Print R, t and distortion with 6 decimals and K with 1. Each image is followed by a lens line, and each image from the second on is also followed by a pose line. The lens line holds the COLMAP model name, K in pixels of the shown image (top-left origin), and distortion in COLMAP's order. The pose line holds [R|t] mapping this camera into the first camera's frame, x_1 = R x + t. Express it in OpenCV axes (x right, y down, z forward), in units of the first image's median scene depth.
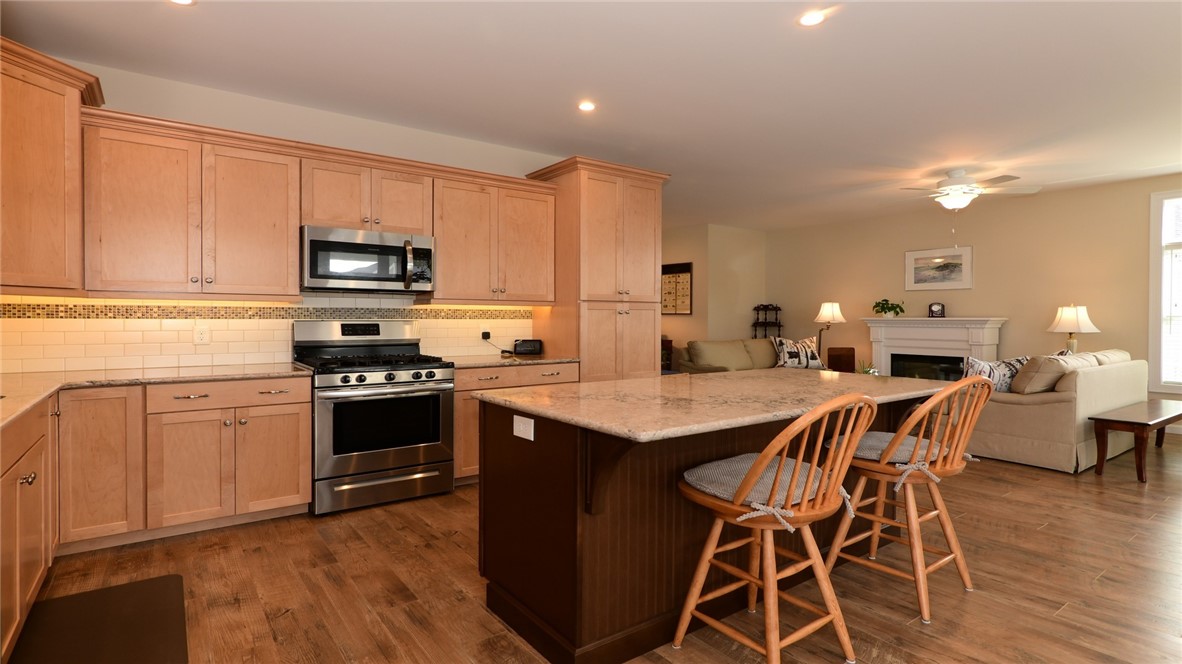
lens RADIAL K [[588.9, 0, 591.7], [0, 588.9, 326.0], [0, 0, 1]] dist [-0.002706, 0.000772]
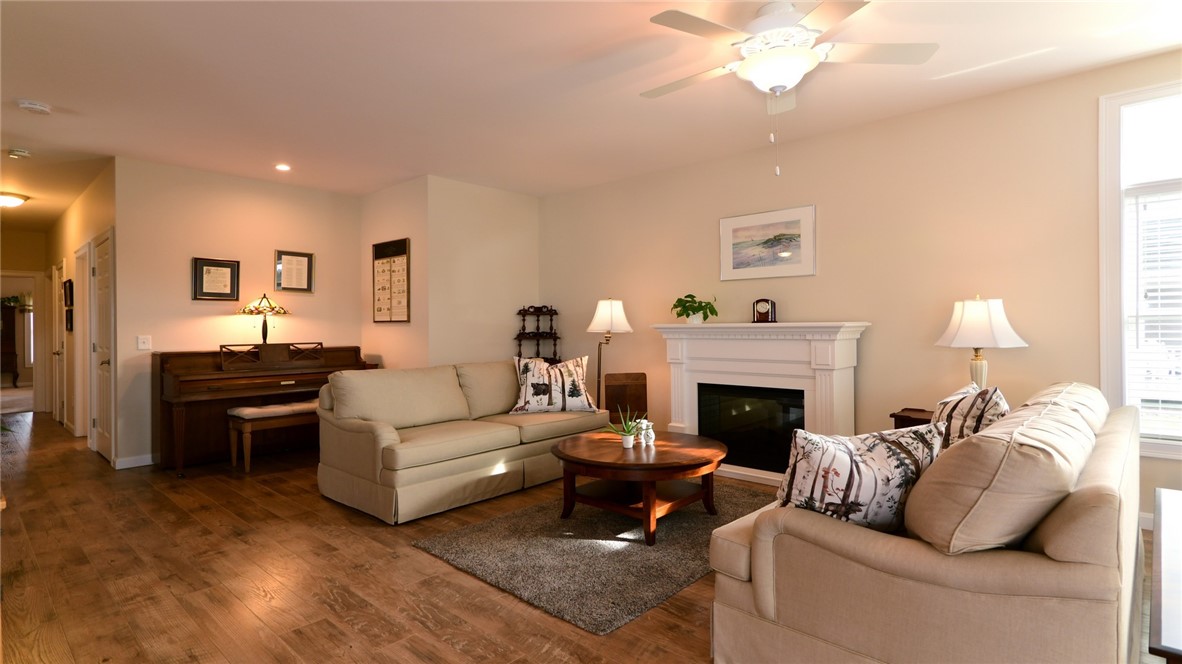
lens RADIAL K [[583.5, 0, 593.1], [0, 583.5, 324.8], [0, 0, 1]] dist [0.002348, 0.000779]
pose [[0.981052, -0.010573, 0.193455, 0.495534], [0.013918, 0.999776, -0.015938, -0.008579], [-0.193243, 0.018329, 0.980980, 0.739699]]
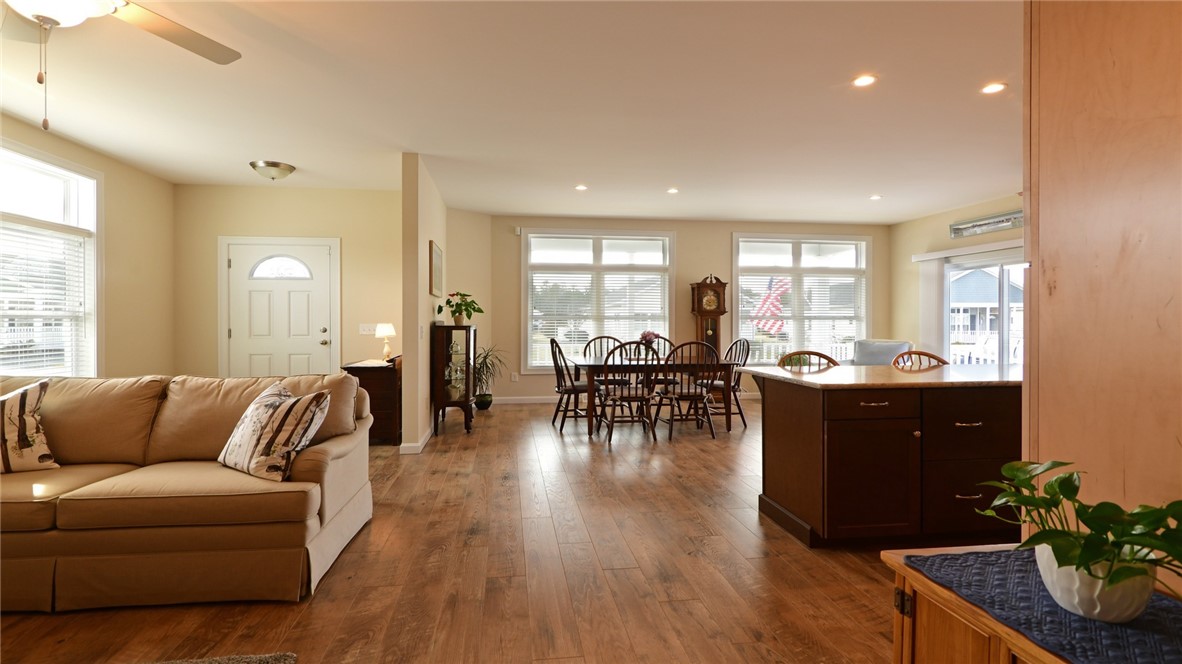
lens RADIAL K [[588.9, 0, 591.7], [0, 588.9, 326.0], [0, 0, 1]] dist [-0.002706, 0.000772]
pose [[-0.879888, -0.005823, 0.475146, 0.180365], [0.005110, 0.999751, 0.021716, -0.021582], [-0.475154, 0.021535, -0.879639, 1.501285]]
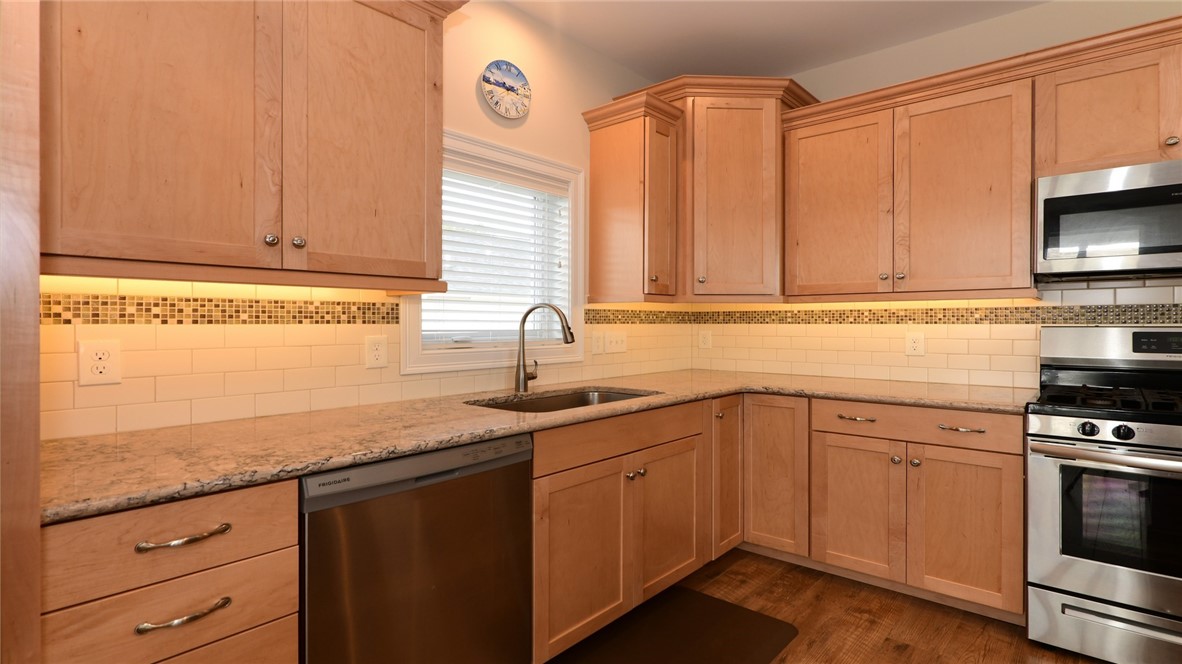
lens RADIAL K [[586.6, 0, 575.5], [0, 586.6, 323.9], [0, 0, 1]] dist [-0.001487, -0.000101]
pose [[0.206165, -0.001552, -0.978516, 0.029335], [-0.011093, 0.999931, -0.003923, -0.003156], [0.978454, 0.011664, 0.206134, 0.301332]]
